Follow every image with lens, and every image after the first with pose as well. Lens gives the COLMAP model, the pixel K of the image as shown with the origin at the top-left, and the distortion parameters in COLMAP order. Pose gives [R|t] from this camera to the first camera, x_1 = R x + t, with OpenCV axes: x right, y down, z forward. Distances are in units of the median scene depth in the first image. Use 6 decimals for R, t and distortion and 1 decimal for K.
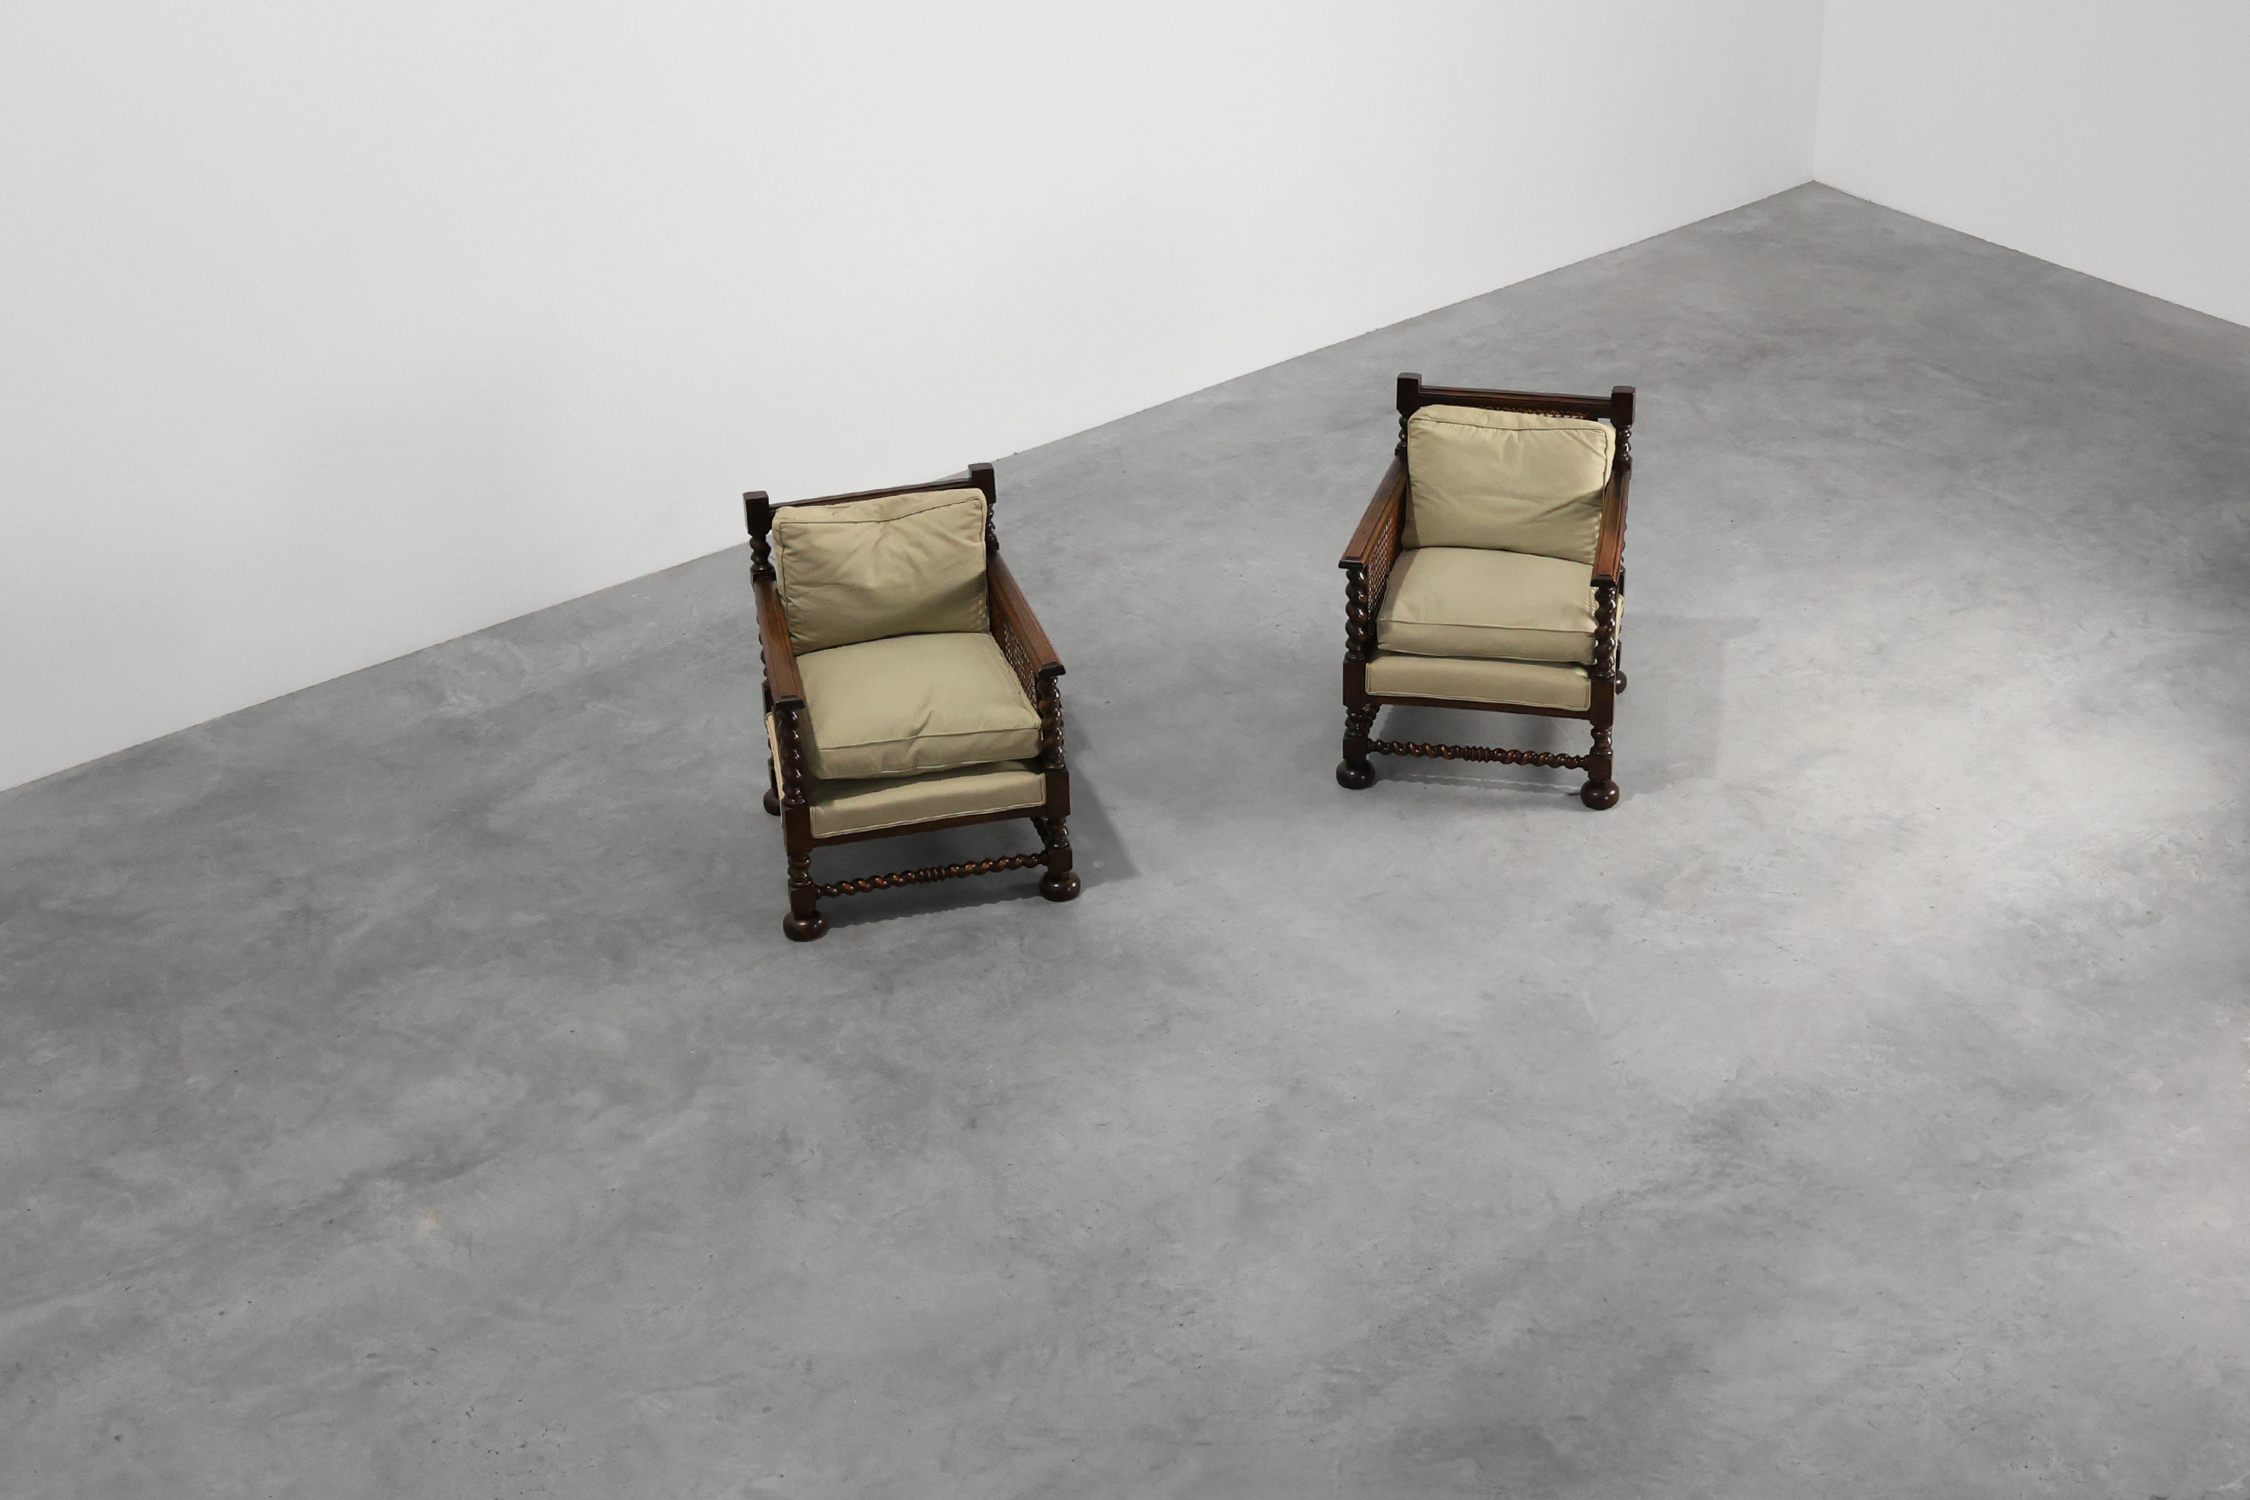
lens RADIAL K [[2551.3, 0, 1125.0], [0, 2551.3, 750.0], [0, 0, 1]] dist [-0.011372, -0.016176]
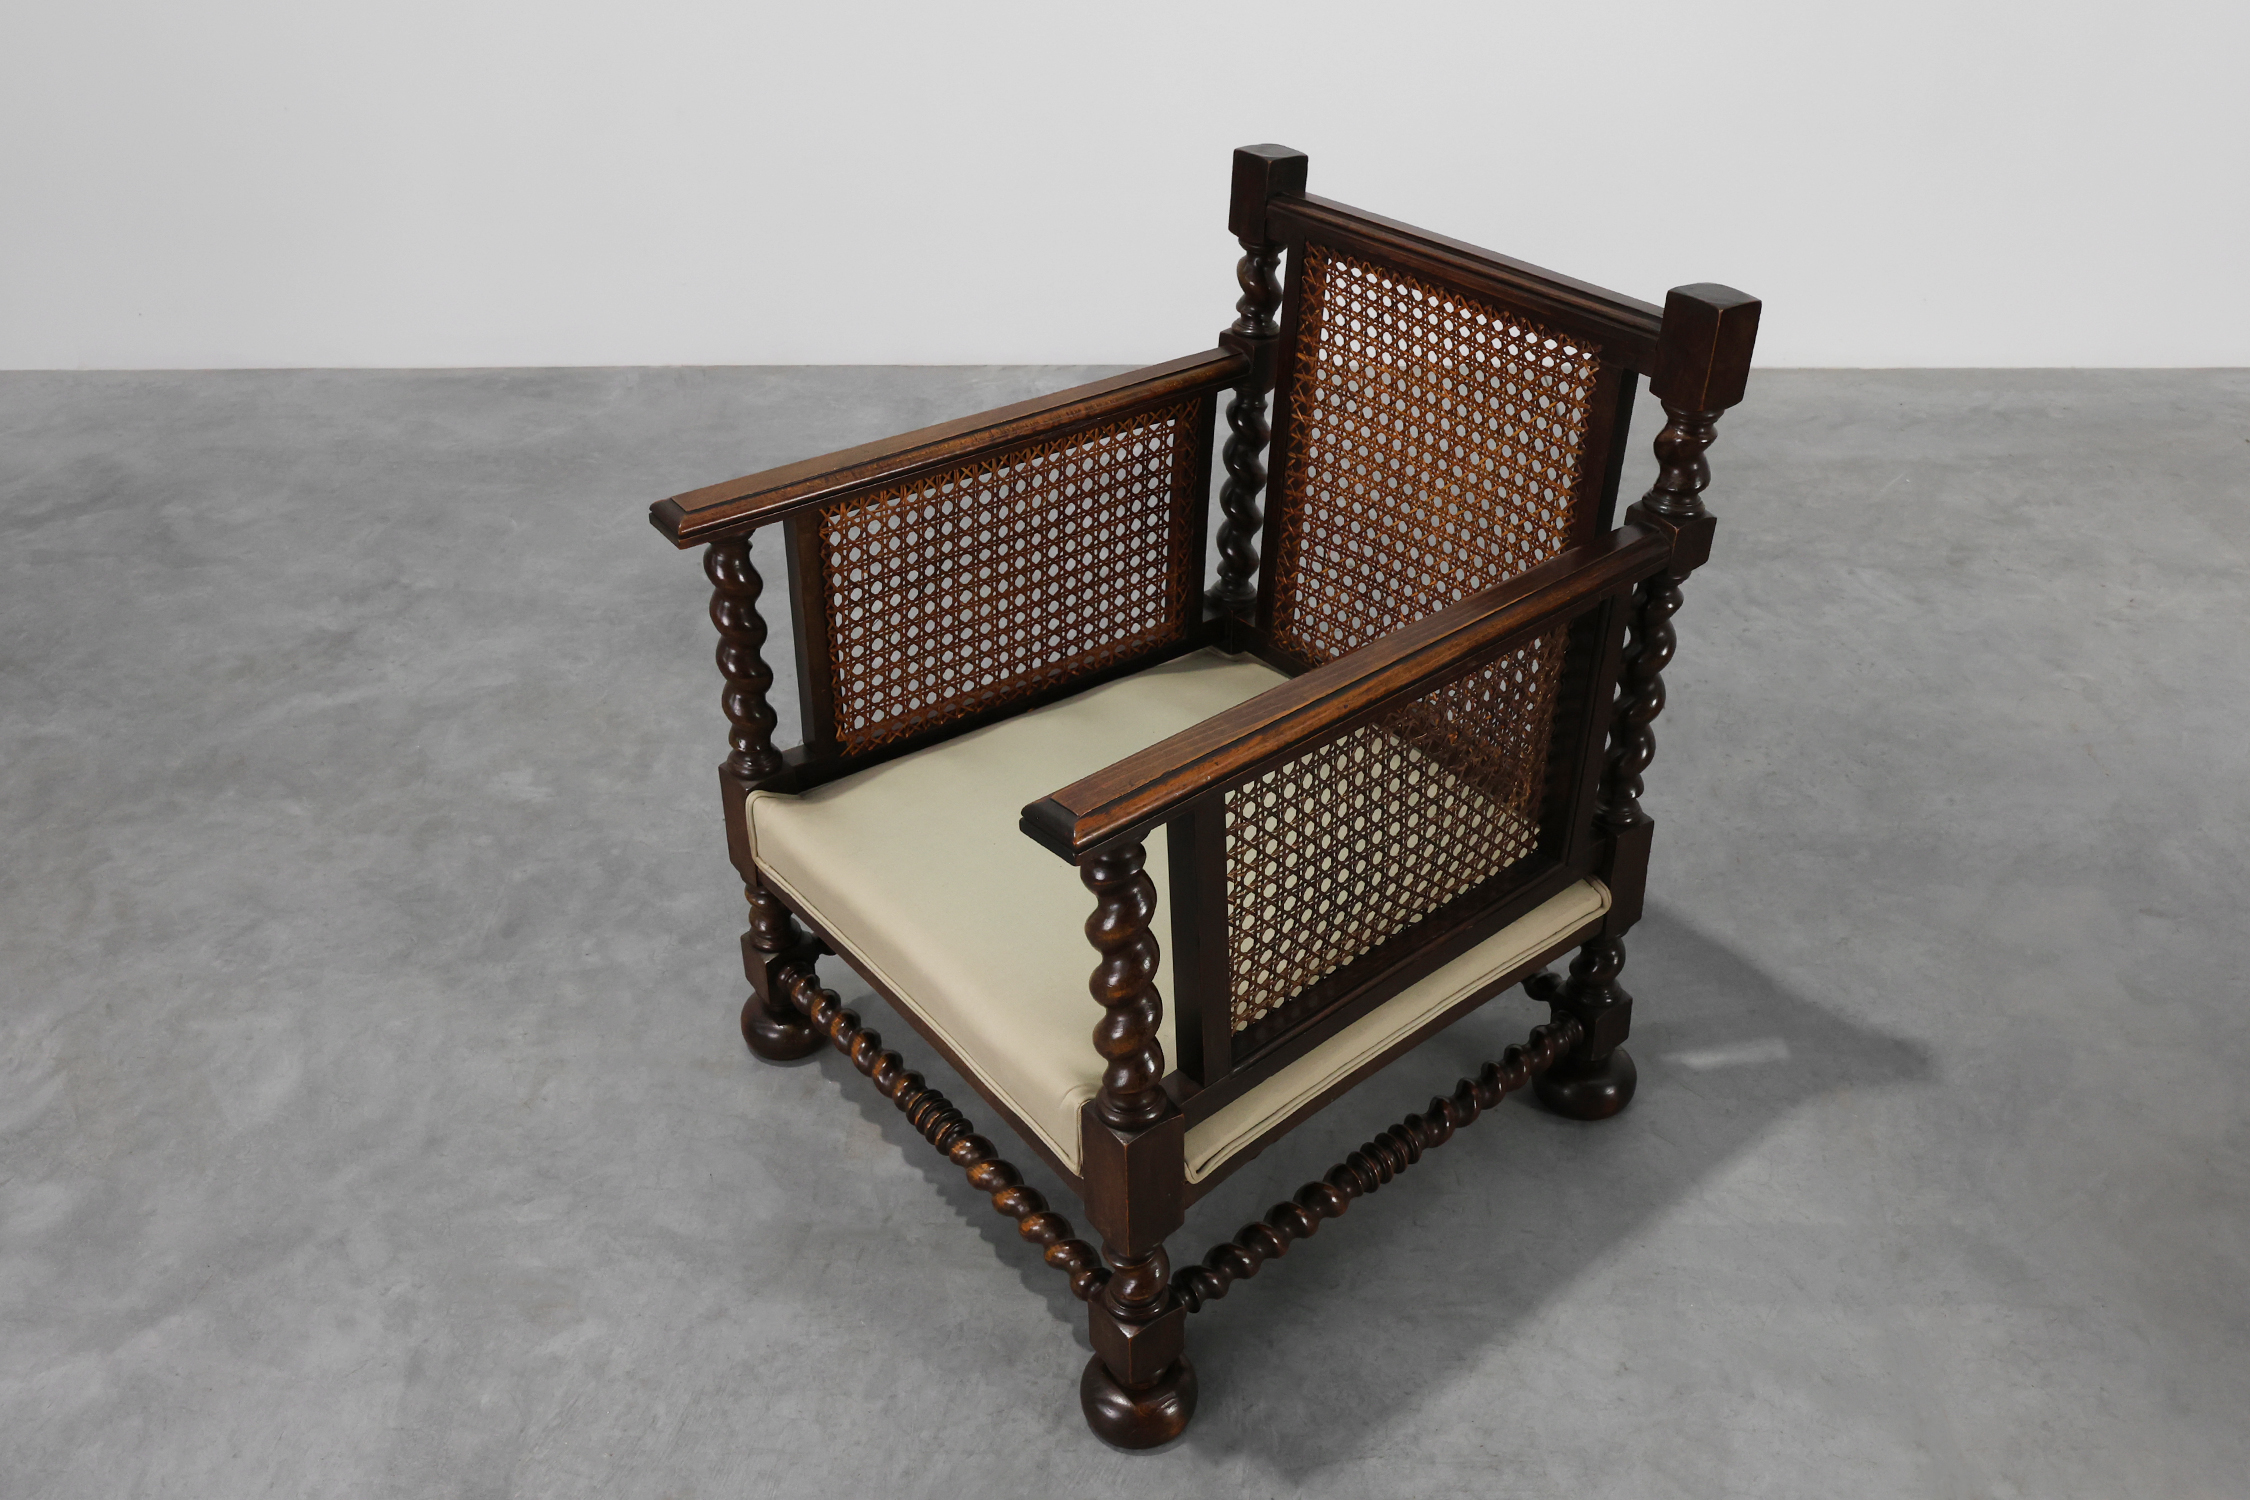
lens RADIAL K [[1814.3, 0, 1125.0], [0, 1814.3, 750.0], [0, 0, 1]] dist [0.001412, -0.001397]
pose [[0.756833, 0.371076, -0.538057, 0.071887], [-0.321974, 0.928065, 0.187158, -0.055327], [0.568802, 0.031593, 0.821867, 0.719133]]
